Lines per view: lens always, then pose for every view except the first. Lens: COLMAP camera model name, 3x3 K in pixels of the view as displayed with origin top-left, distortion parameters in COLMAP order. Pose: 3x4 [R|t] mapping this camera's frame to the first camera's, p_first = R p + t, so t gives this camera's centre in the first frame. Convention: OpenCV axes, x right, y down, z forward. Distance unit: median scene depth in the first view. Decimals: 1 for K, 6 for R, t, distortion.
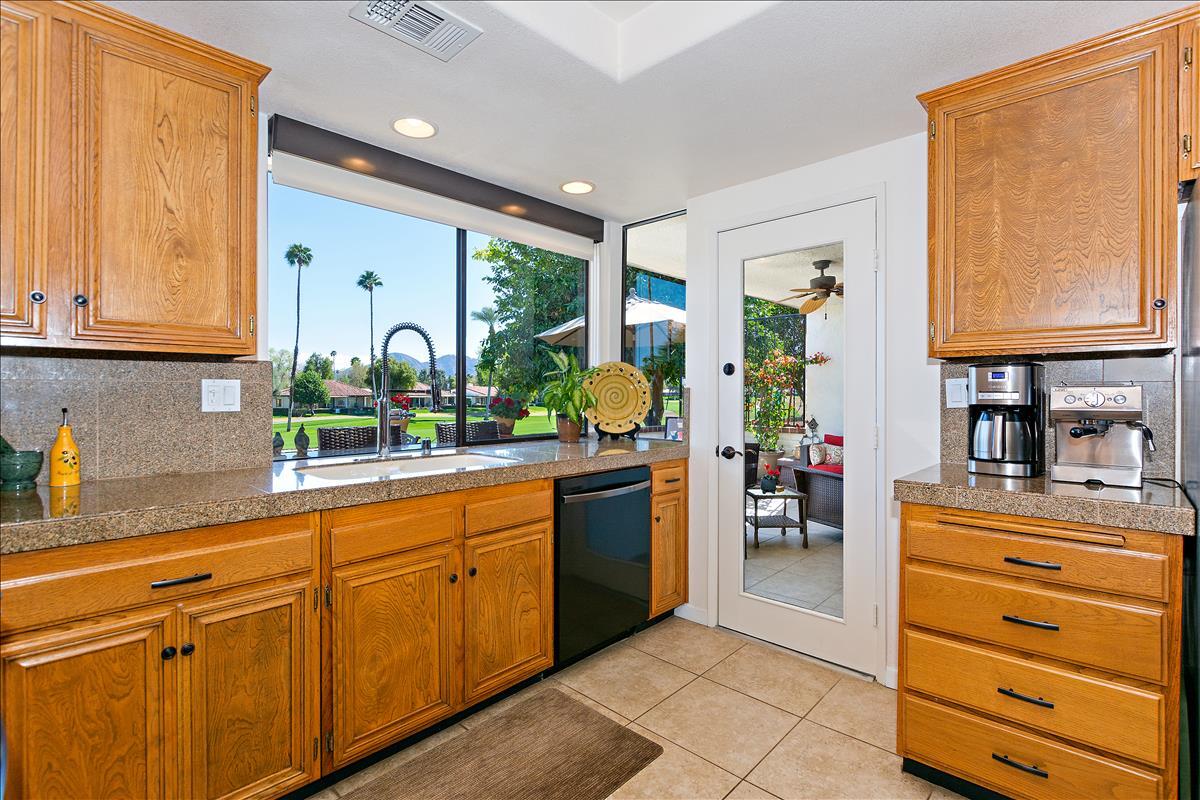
lens RADIAL K [[557.0, 0, 602.9], [0, 557.0, 396.7], [0, 0, 1]] dist [-0.004950, -0.000419]
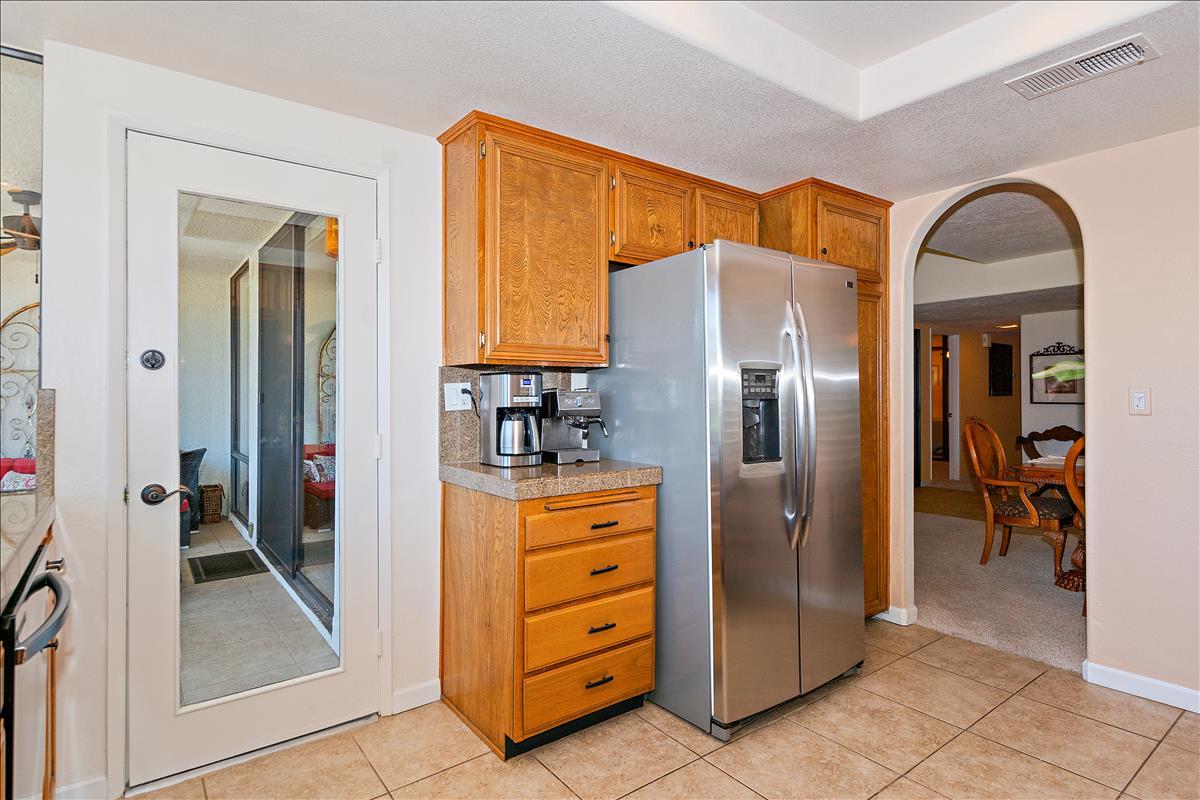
lens RADIAL K [[629.7, 0, 586.6], [0, 629.7, 391.1], [0, 0, 1]] dist [0.000257, 0.000331]
pose [[0.176317, 0.000510, 0.984333, -0.529051], [0.007605, 0.999969, -0.001880, -0.013890], [-0.984304, 0.007817, 0.176308, 0.564478]]
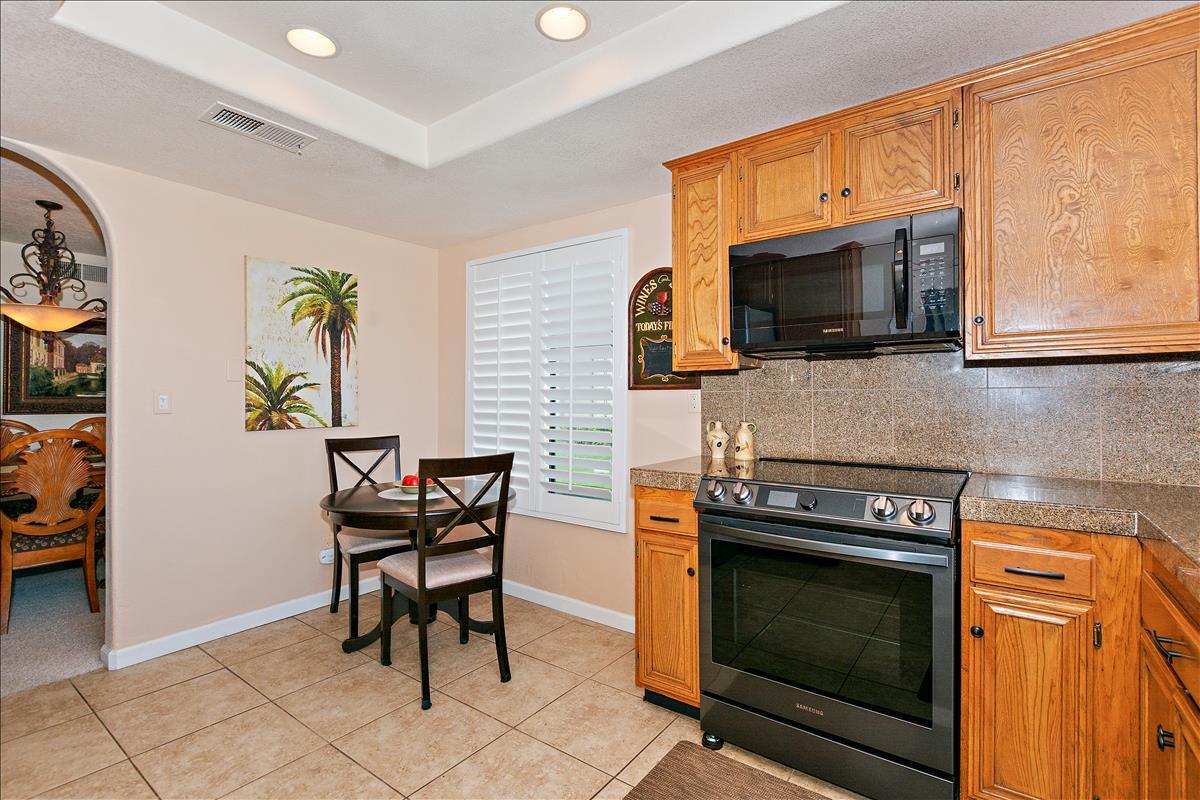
lens RADIAL K [[548.5, 0, 600.5], [0, 548.5, 402.9], [0, 0, 1]] dist [-0.008567, -0.000195]
pose [[-0.992531, -0.003592, -0.121942, 0.047069], [-0.003888, 0.999990, 0.002187, 0.006695], [0.121933, 0.002644, -0.992535, 1.084058]]
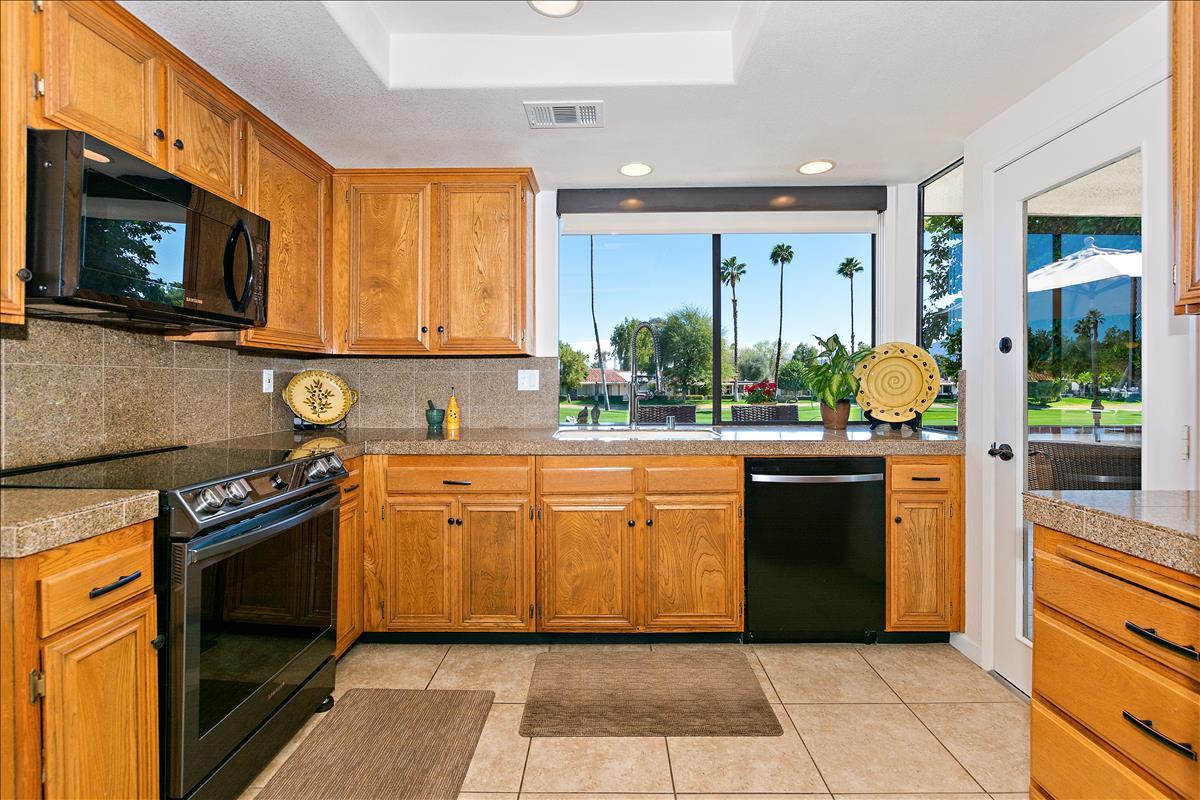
lens RADIAL K [[559.3, 0, 603.8], [0, 559.3, 383.9], [0, 0, 1]] dist [-0.003323, 0.000221]
pose [[0.679690, 0.000943, -0.733499, 0.585316], [-0.001872, 0.999998, -0.000449, 0.008528], [0.733497, 0.001678, 0.679690, 0.080021]]
